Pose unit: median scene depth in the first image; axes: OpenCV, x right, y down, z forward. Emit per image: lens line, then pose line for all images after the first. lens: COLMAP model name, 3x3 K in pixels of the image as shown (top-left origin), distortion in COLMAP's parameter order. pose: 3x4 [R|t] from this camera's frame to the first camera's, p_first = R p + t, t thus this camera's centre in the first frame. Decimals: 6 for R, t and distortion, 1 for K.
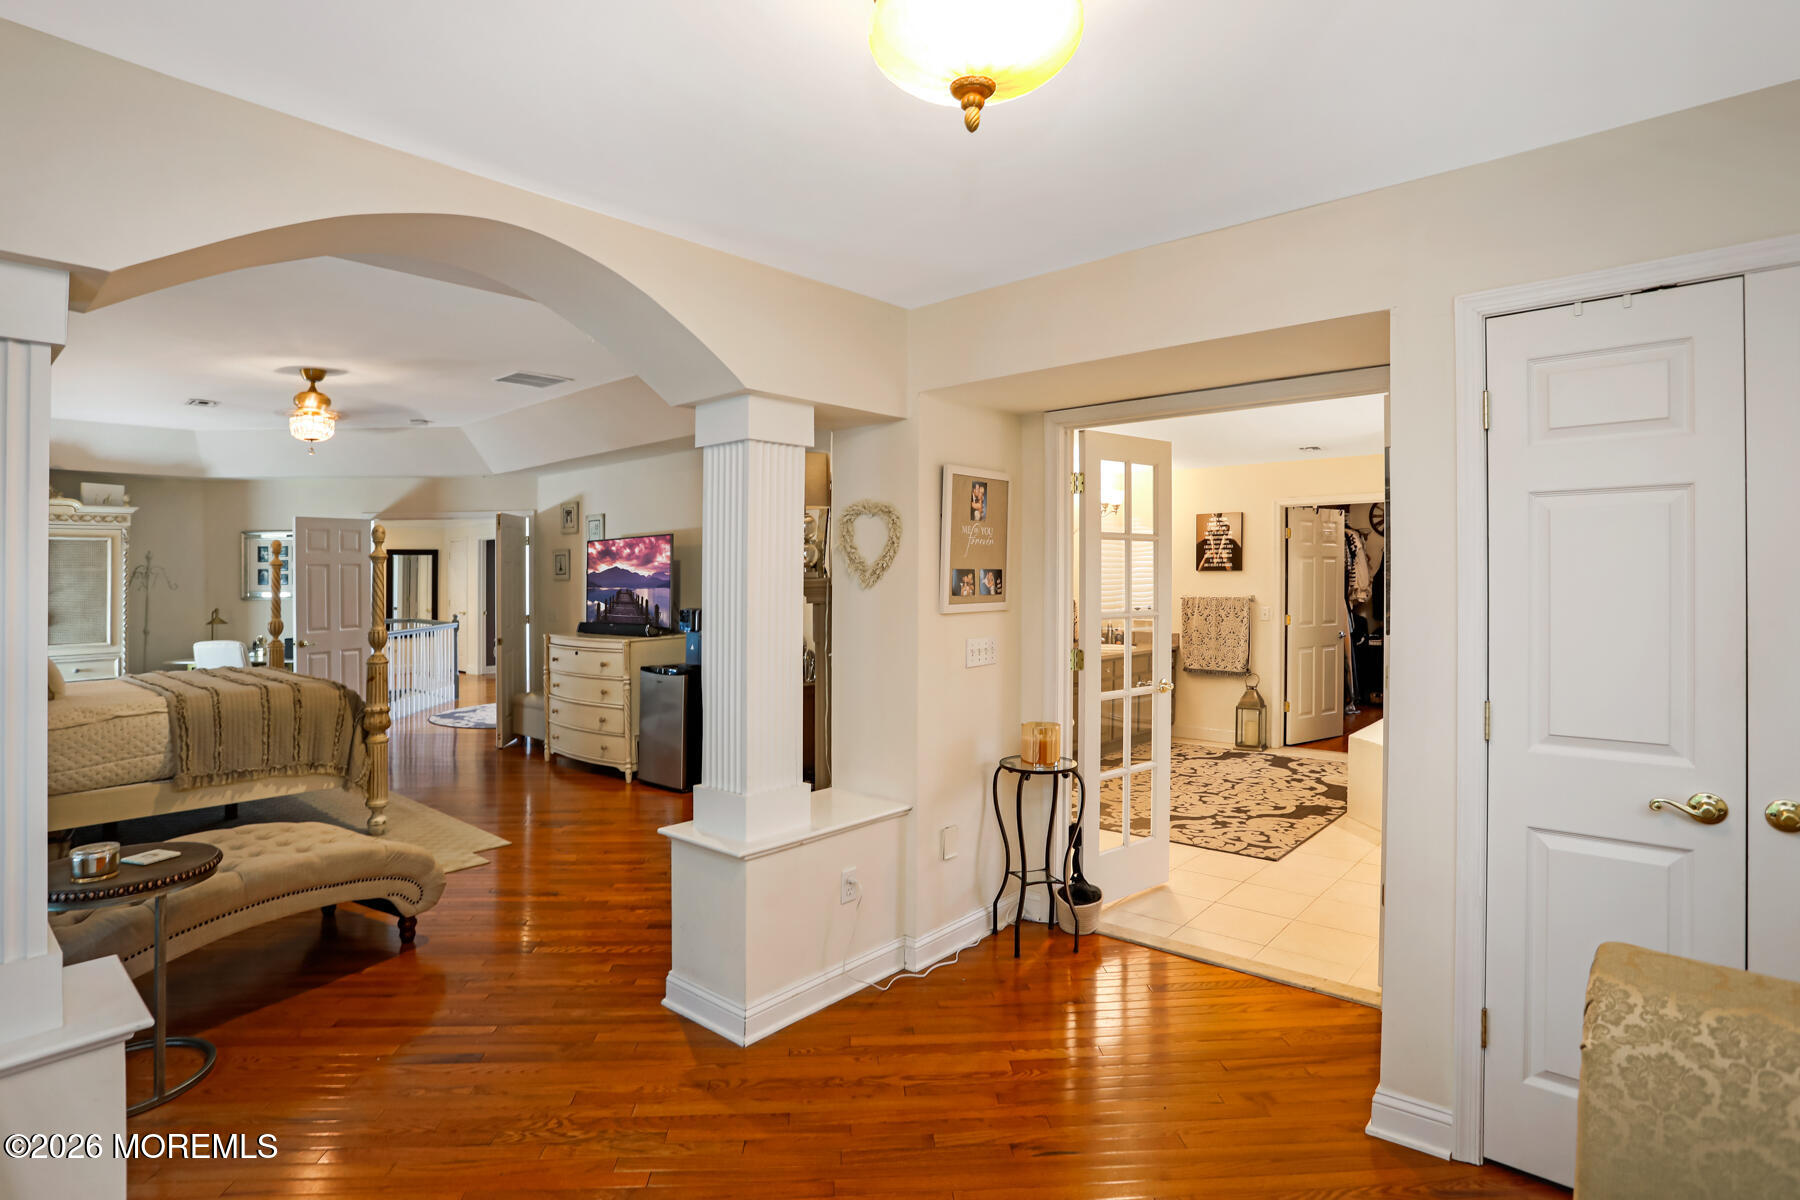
lens RADIAL K [[914.3, 0, 880.3], [0, 914.3, 593.0], [0, 0, 1]] dist [-0.064362, 0.023681]
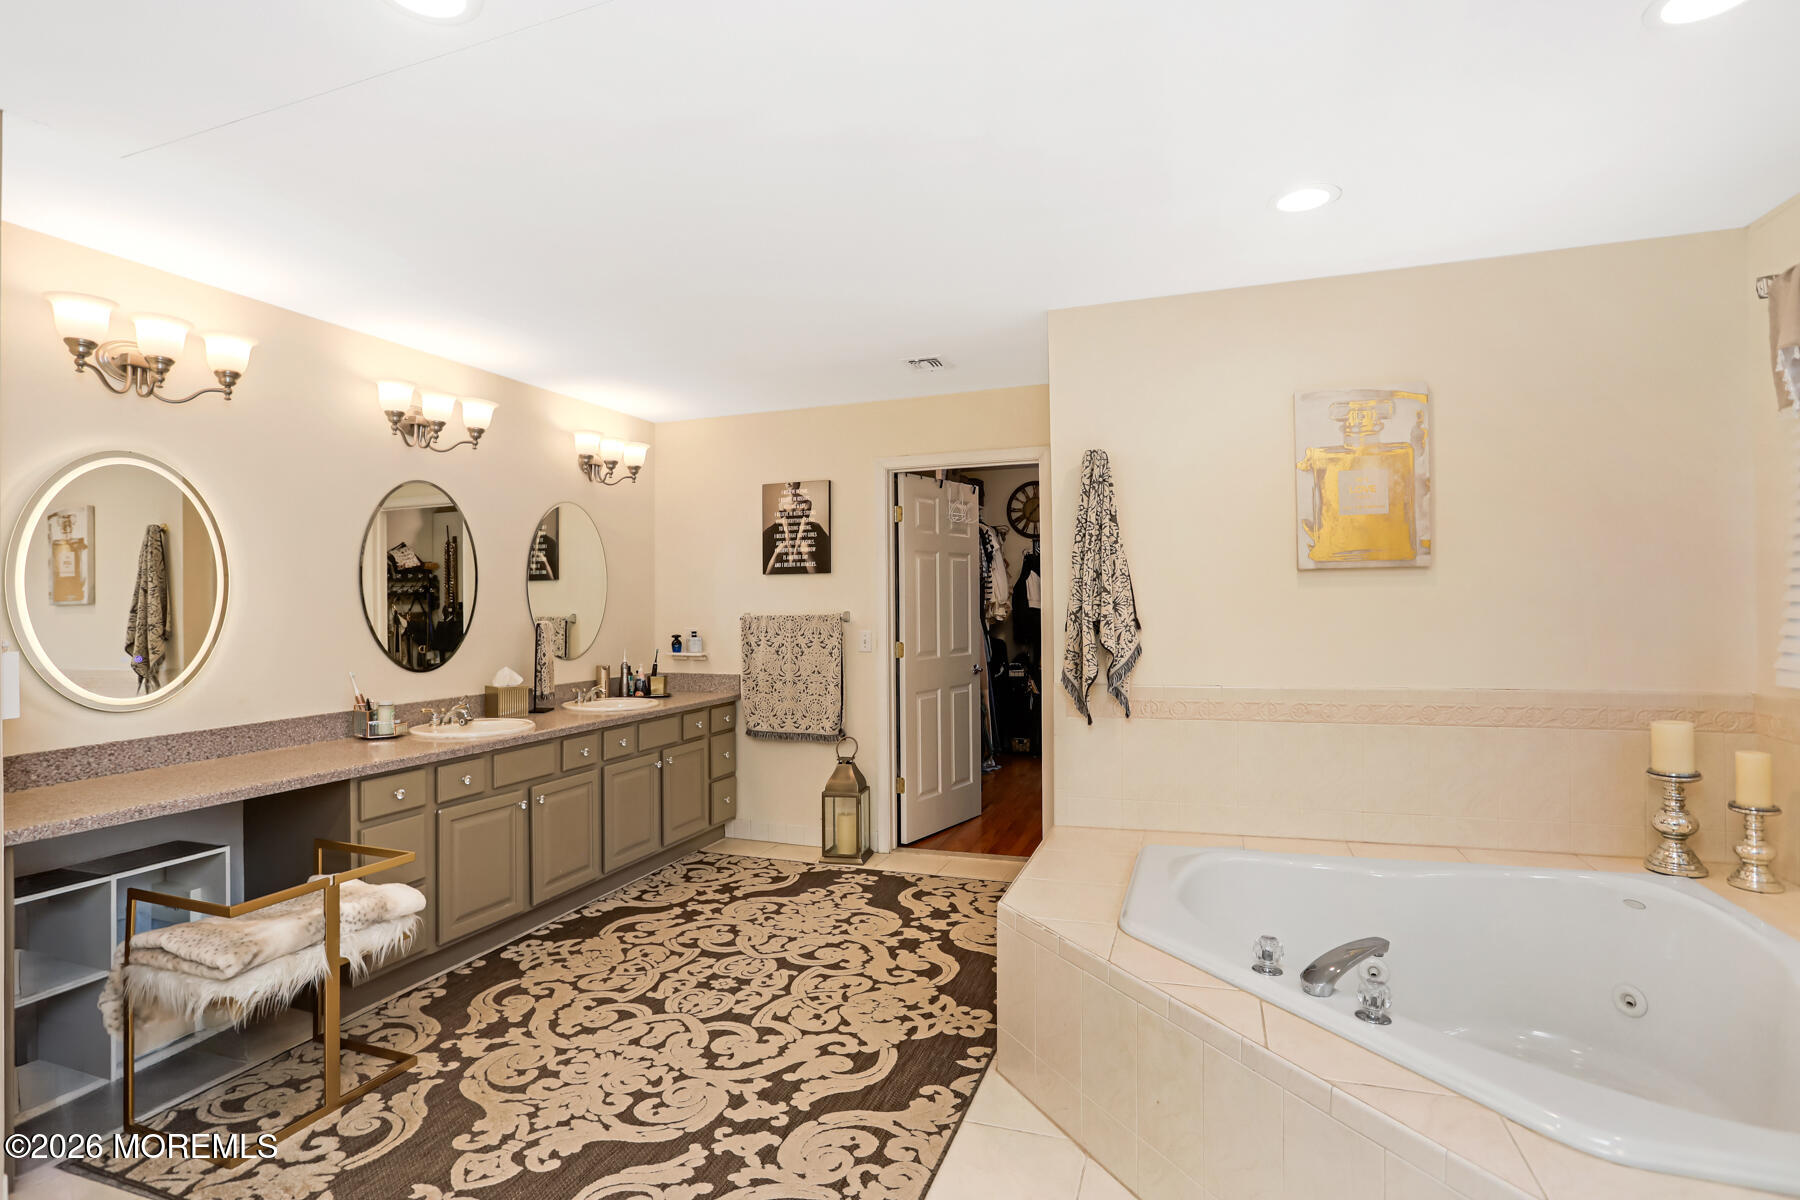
lens RADIAL K [[914.3, 0, 880.3], [0, 914.3, 593.0], [0, 0, 1]] dist [-0.064362, 0.023681]
pose [[0.931772, -0.002299, 0.363036, 0.199375], [0.011052, 0.999696, -0.022036, 0.003333], [-0.362875, 0.024544, 0.931514, 0.393092]]
